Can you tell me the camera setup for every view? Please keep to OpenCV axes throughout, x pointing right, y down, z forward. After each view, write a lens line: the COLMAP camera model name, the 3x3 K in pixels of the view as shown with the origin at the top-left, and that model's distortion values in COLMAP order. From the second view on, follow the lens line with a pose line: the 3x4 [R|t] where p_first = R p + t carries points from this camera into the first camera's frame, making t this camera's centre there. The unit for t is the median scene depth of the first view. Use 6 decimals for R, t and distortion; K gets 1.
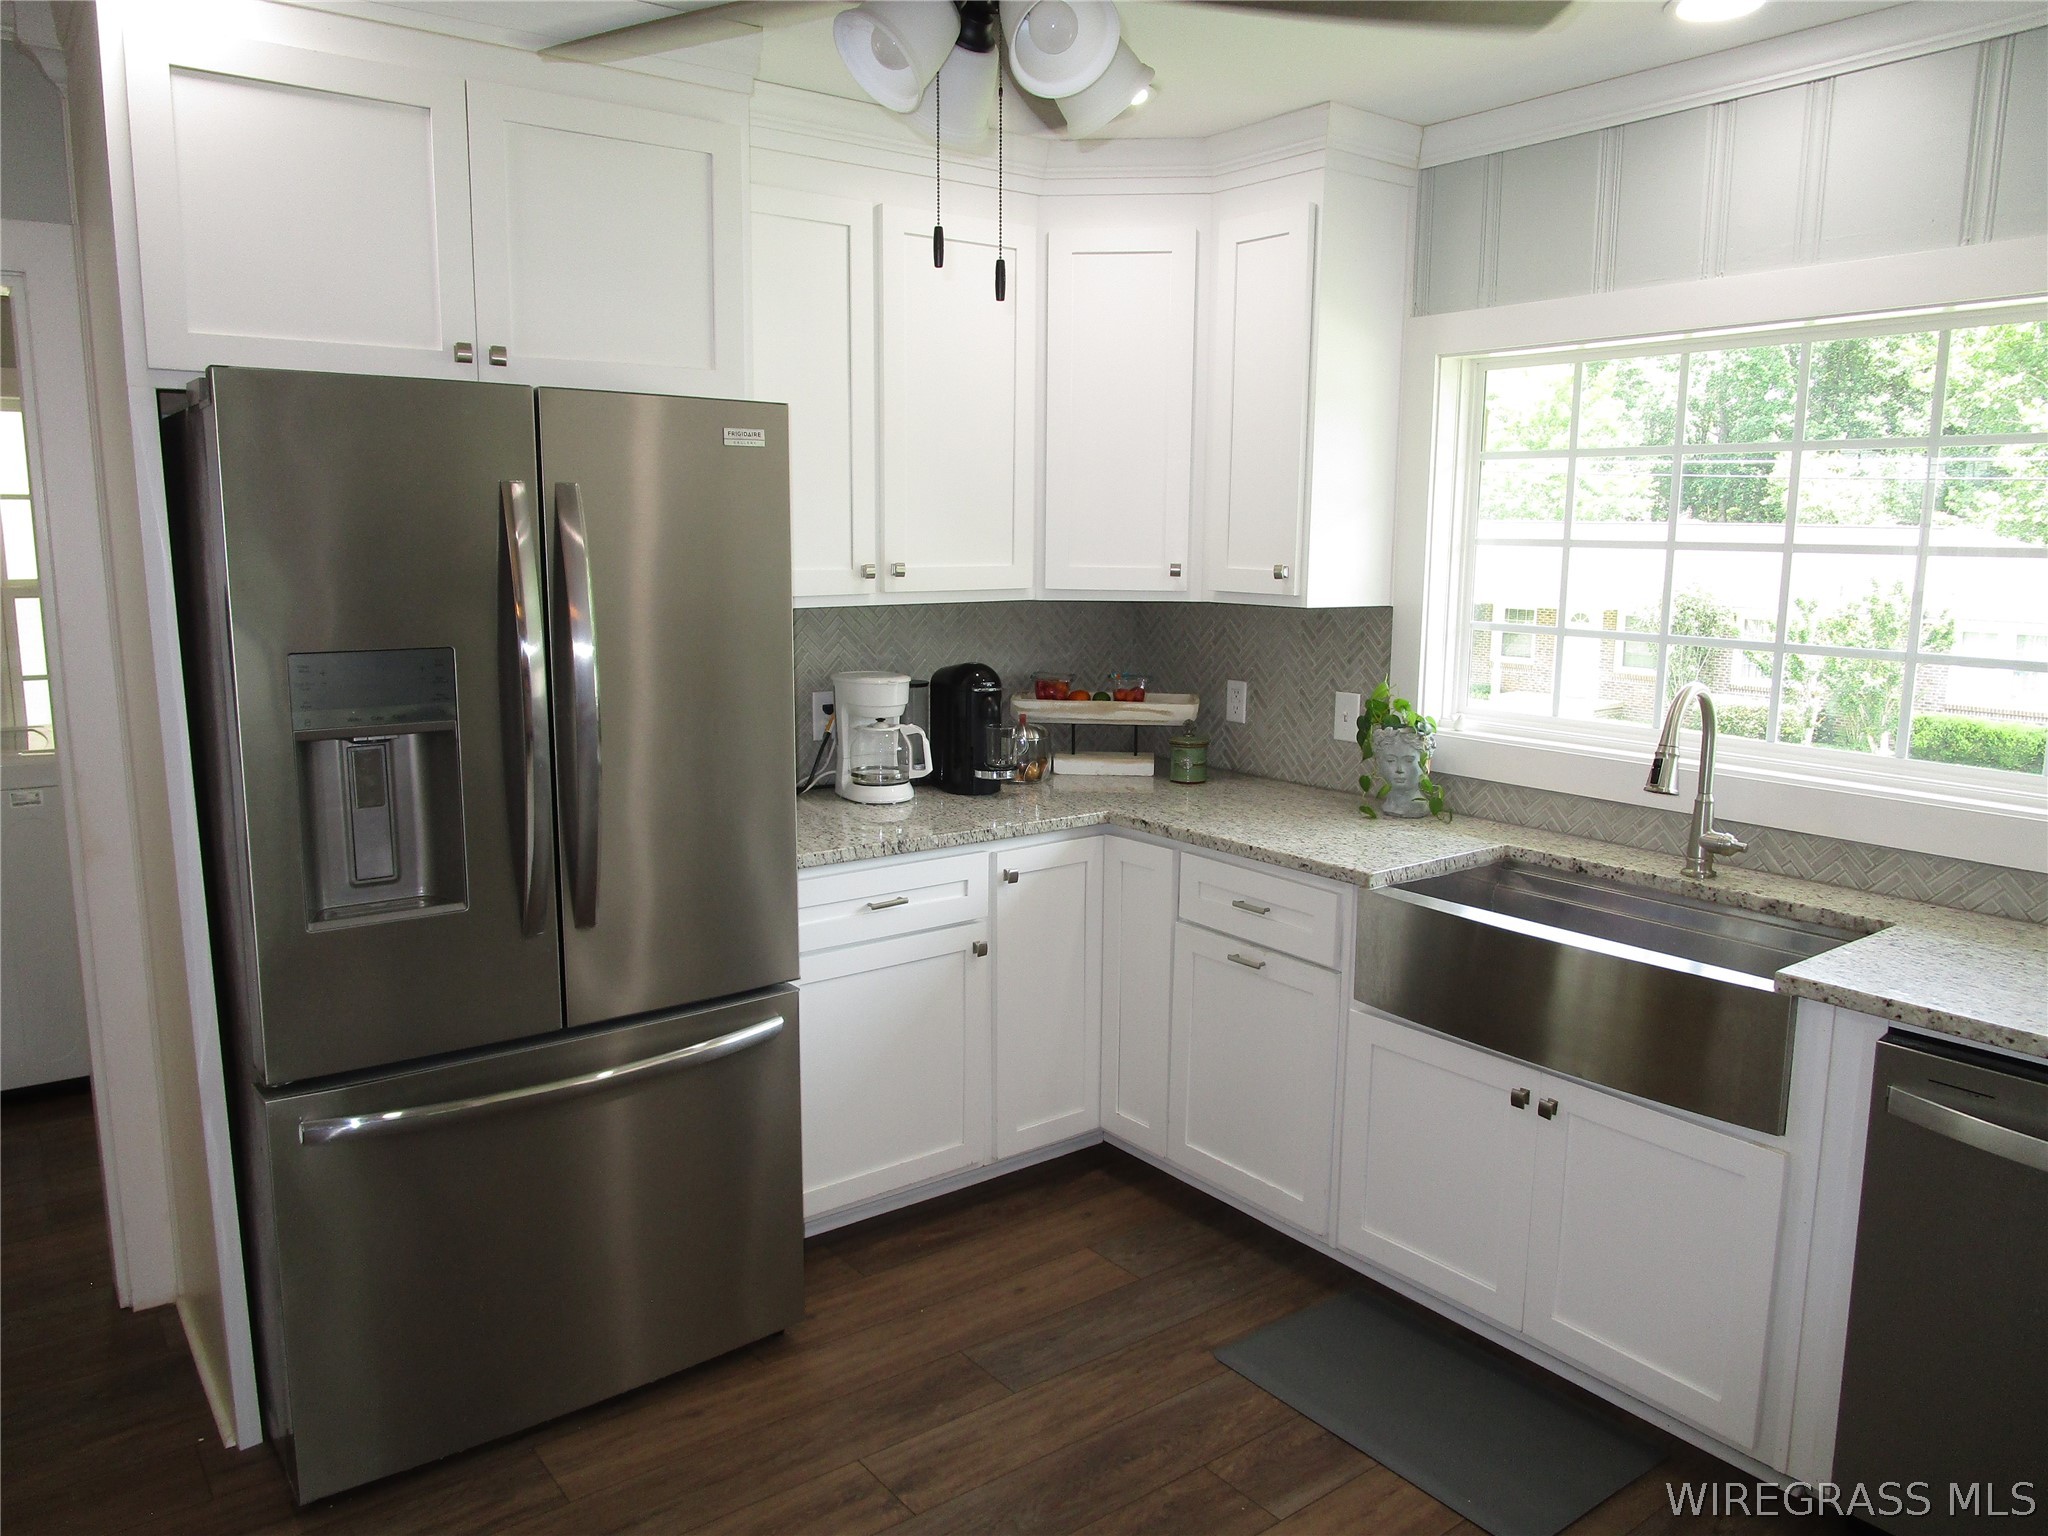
lens RADIAL K [[1458.2, 0, 1019.4], [0, 1458.2, 769.5], [0, 0, 1]] dist [-0.030241, 0.012426]
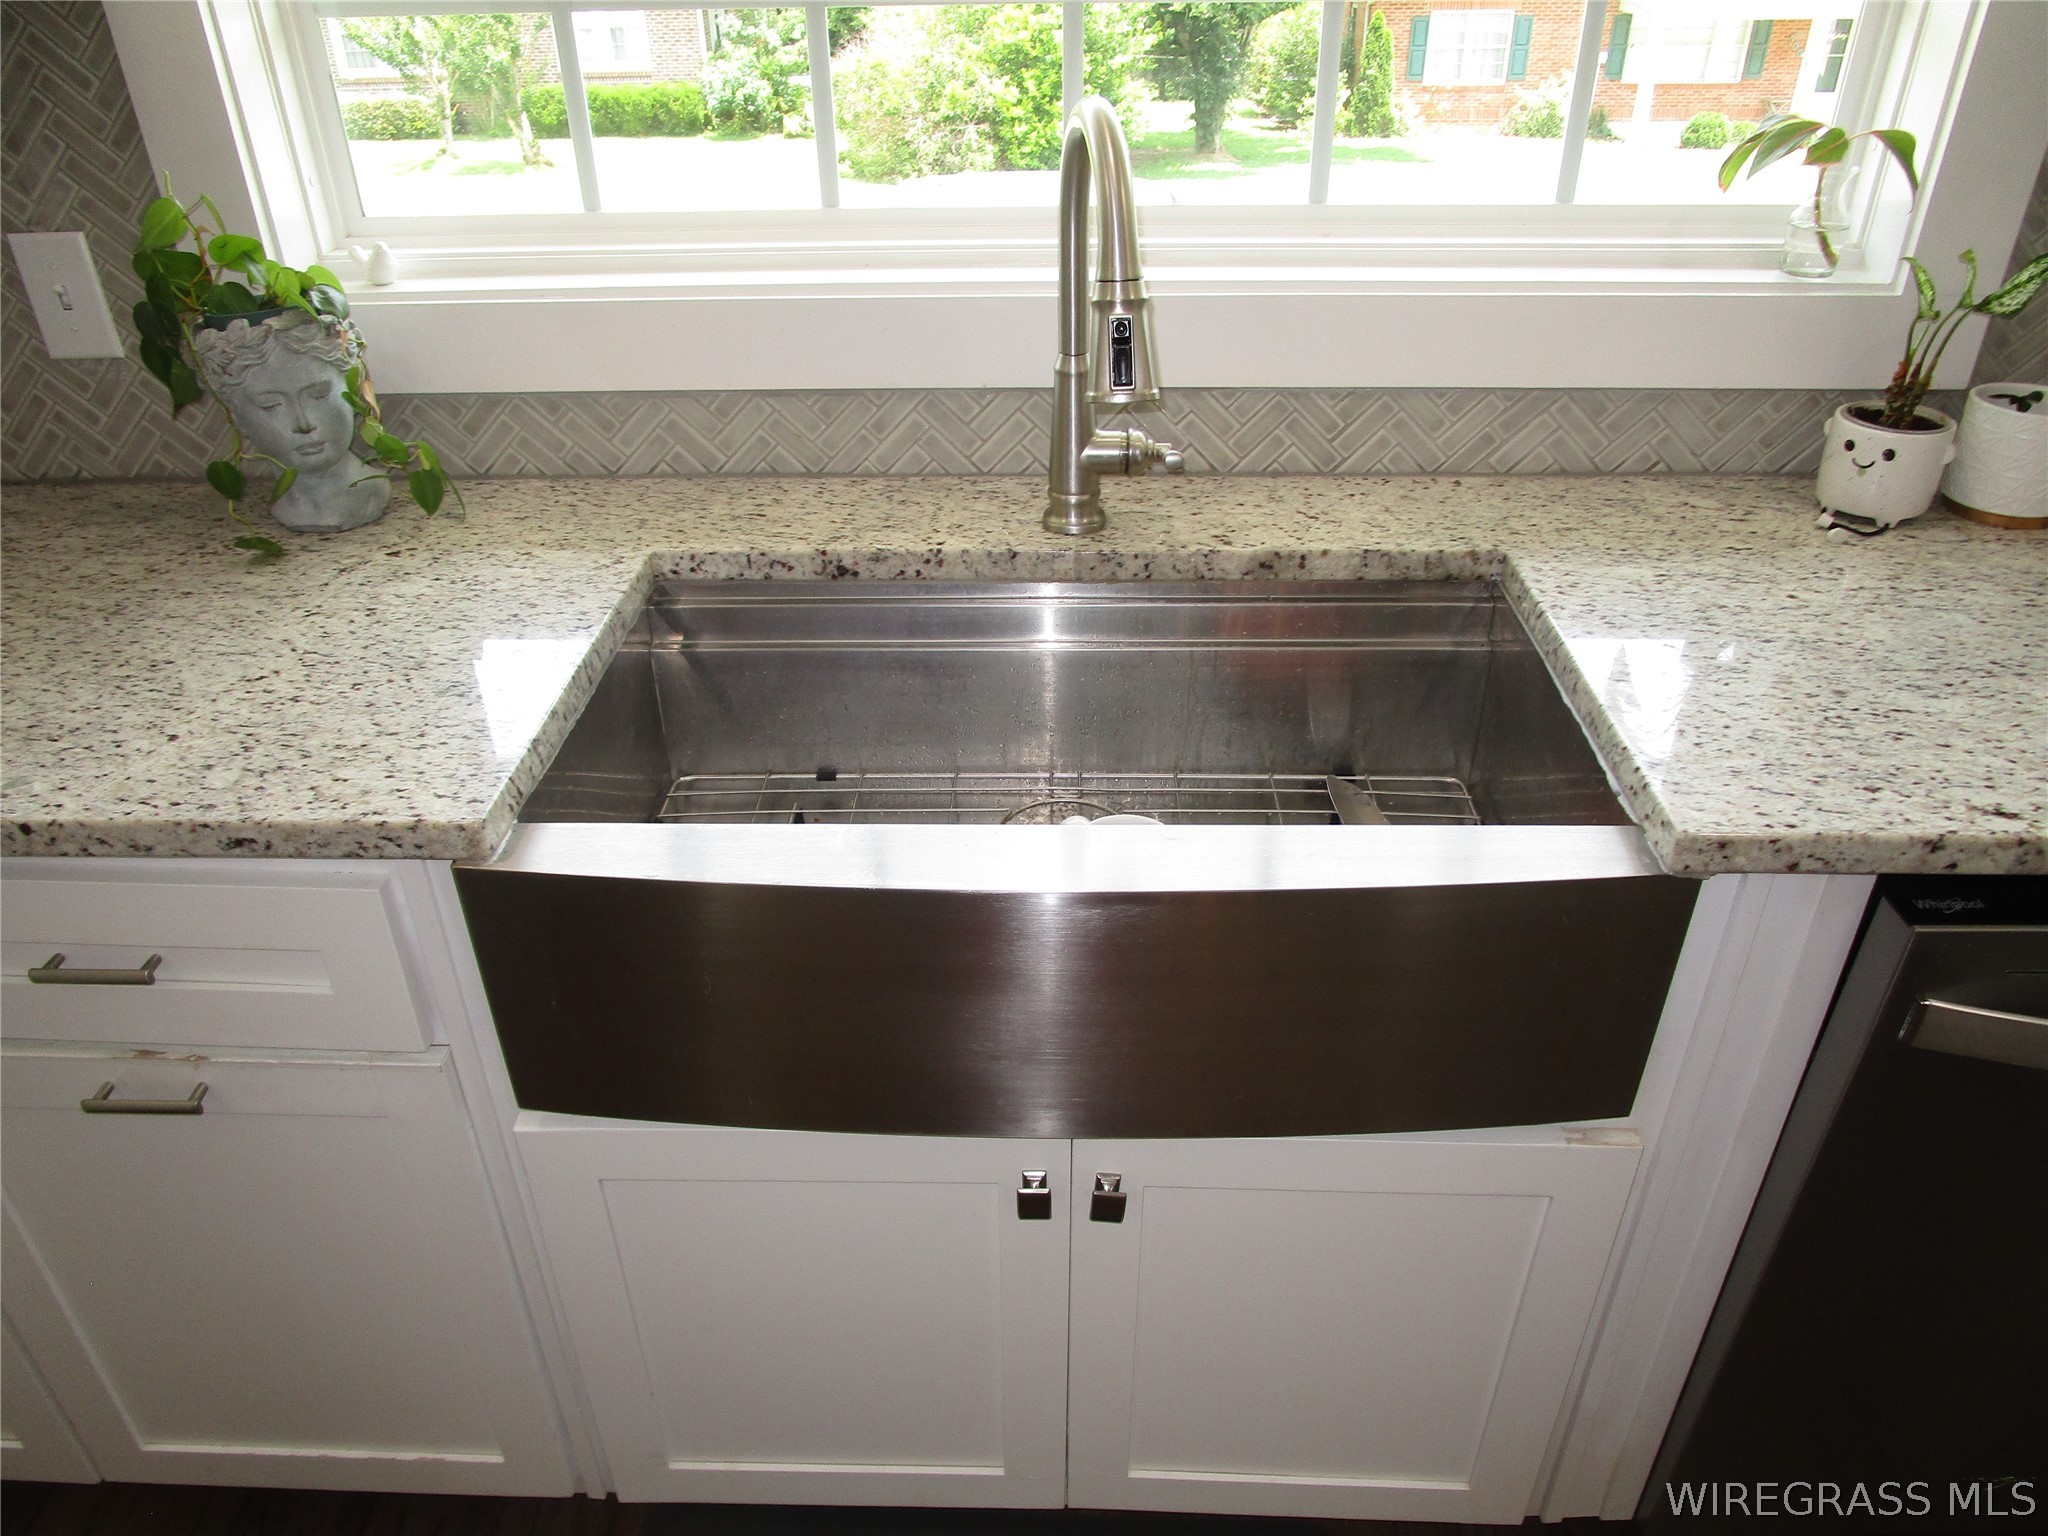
lens RADIAL K [[1464.3, 0, 1024.0], [0, 1464.3, 768.0], [0, 0, 1]] dist [-0.027703, 0.000830]
pose [[0.635311, -0.421227, 0.647262, 0.095034], [0.147908, 0.888997, 0.433367, -0.061500], [-0.757960, -0.179588, 0.627093, 0.615278]]
